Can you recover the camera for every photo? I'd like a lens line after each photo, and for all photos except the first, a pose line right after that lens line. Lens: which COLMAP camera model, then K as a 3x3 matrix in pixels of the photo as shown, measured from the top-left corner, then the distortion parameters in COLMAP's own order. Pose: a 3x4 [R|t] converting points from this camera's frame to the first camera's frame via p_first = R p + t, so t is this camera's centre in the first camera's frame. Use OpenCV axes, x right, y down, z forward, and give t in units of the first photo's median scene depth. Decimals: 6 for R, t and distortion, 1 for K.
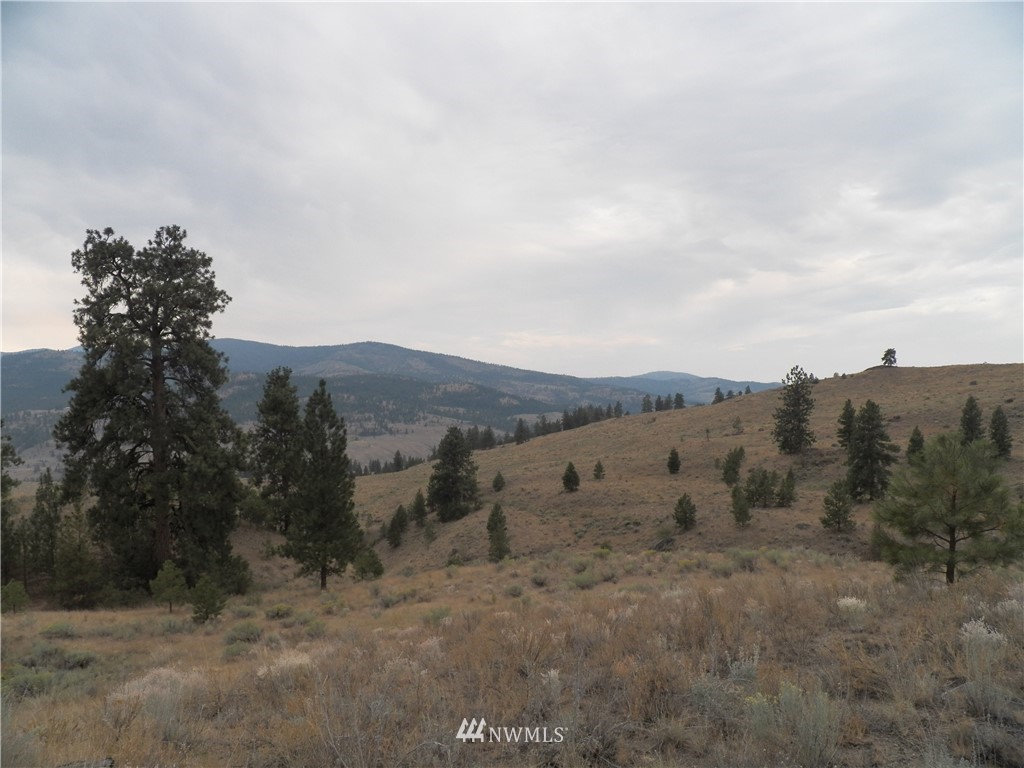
lens RADIAL K [[833.5, 0, 514.3], [0, 833.5, 379.3], [0, 0, 1]] dist [-0.141451, 0.107578]
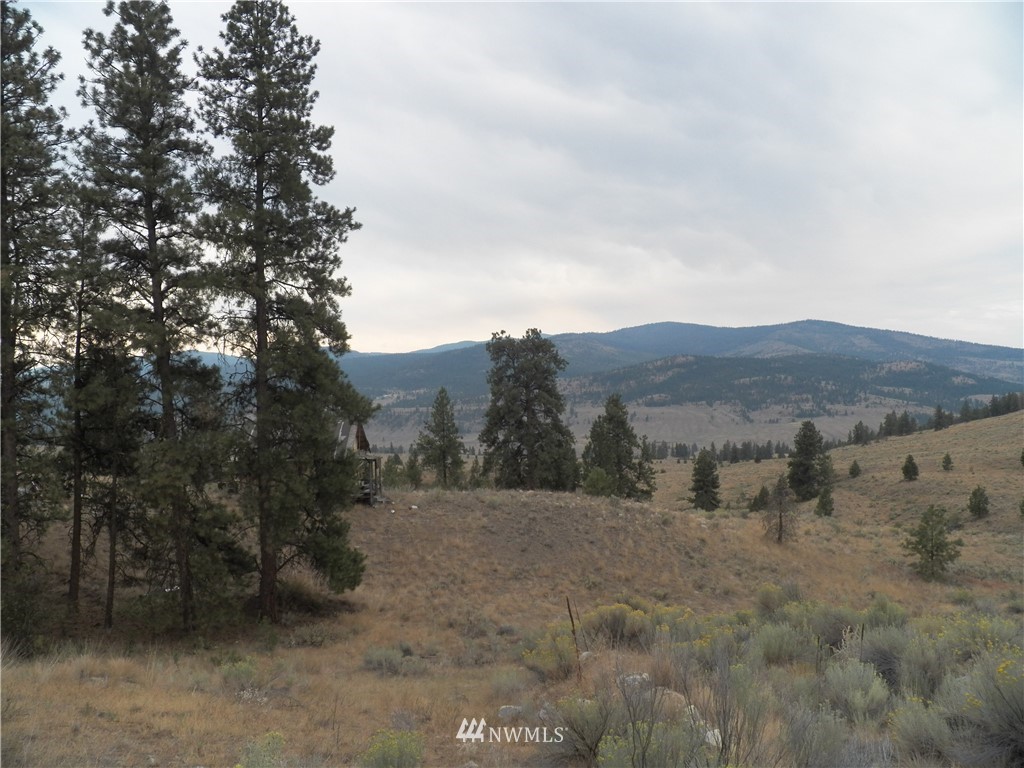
lens RADIAL K [[833.5, 0, 519.2], [0, 833.5, 377.4], [0, 0, 1]] dist [-0.141451, 0.107578]
pose [[0.869723, -0.009722, -0.493445, 0.470960], [0.020415, 0.999659, 0.016287, -0.102946], [0.493119, -0.024239, 0.869624, -0.651215]]
